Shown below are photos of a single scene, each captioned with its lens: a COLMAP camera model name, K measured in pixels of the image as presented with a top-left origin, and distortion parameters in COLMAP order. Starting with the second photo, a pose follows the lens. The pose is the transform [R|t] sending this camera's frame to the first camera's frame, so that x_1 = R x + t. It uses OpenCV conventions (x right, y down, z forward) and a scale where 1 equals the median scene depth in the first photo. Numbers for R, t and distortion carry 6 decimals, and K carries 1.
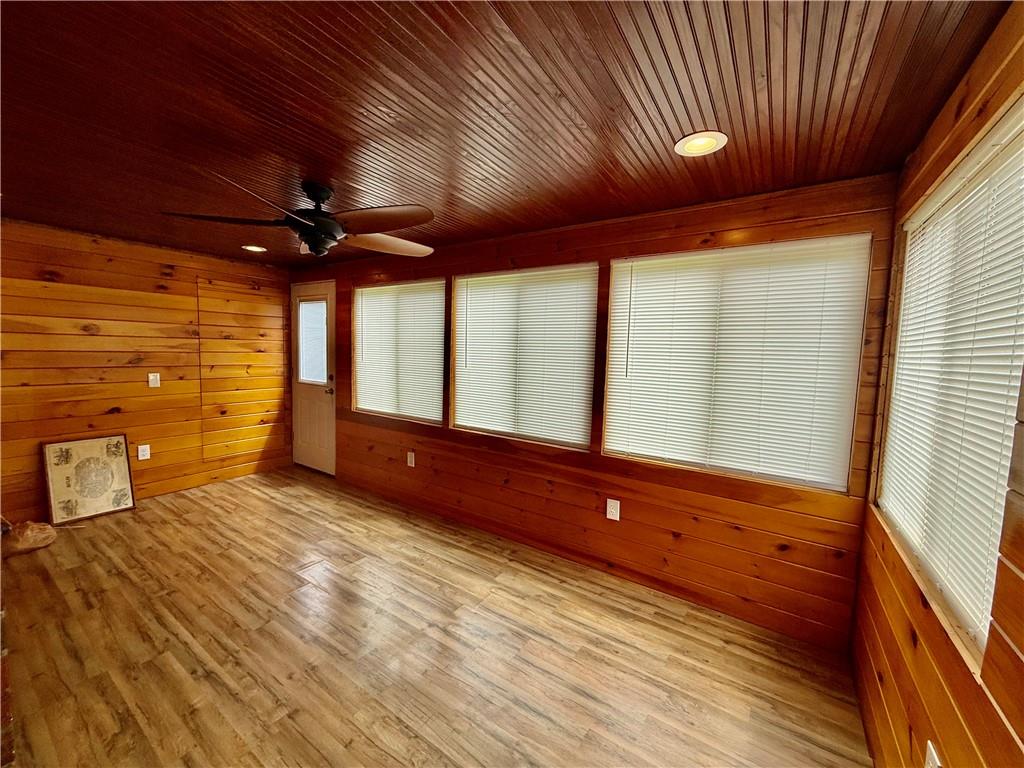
lens RADIAL K [[406.0, 0, 510.6], [0, 406.0, 384.3], [0, 0, 1]] dist [0.000330, 0.000057]
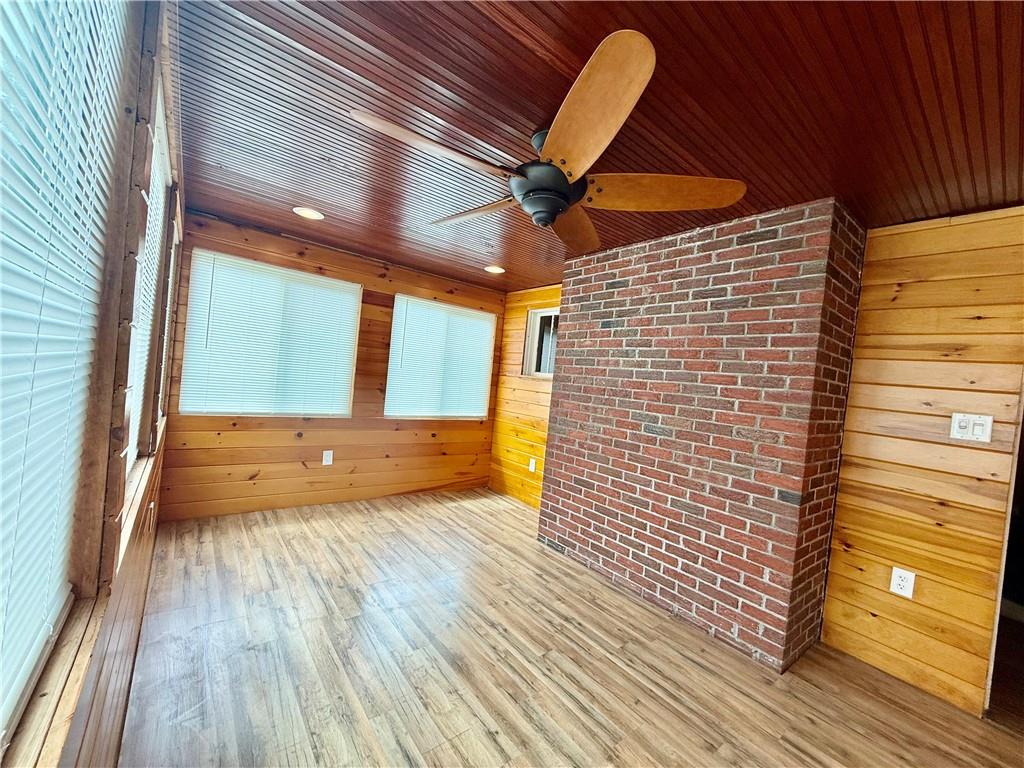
lens RADIAL K [[406.0, 0, 511.3], [0, 406.0, 383.6], [0, 0, 1]] dist [0.000330, 0.000057]
pose [[-0.945799, -0.128729, 0.298149, -0.715048], [-0.104734, 0.989935, 0.095177, -0.101934], [-0.307400, 0.058792, -0.949762, 1.839046]]
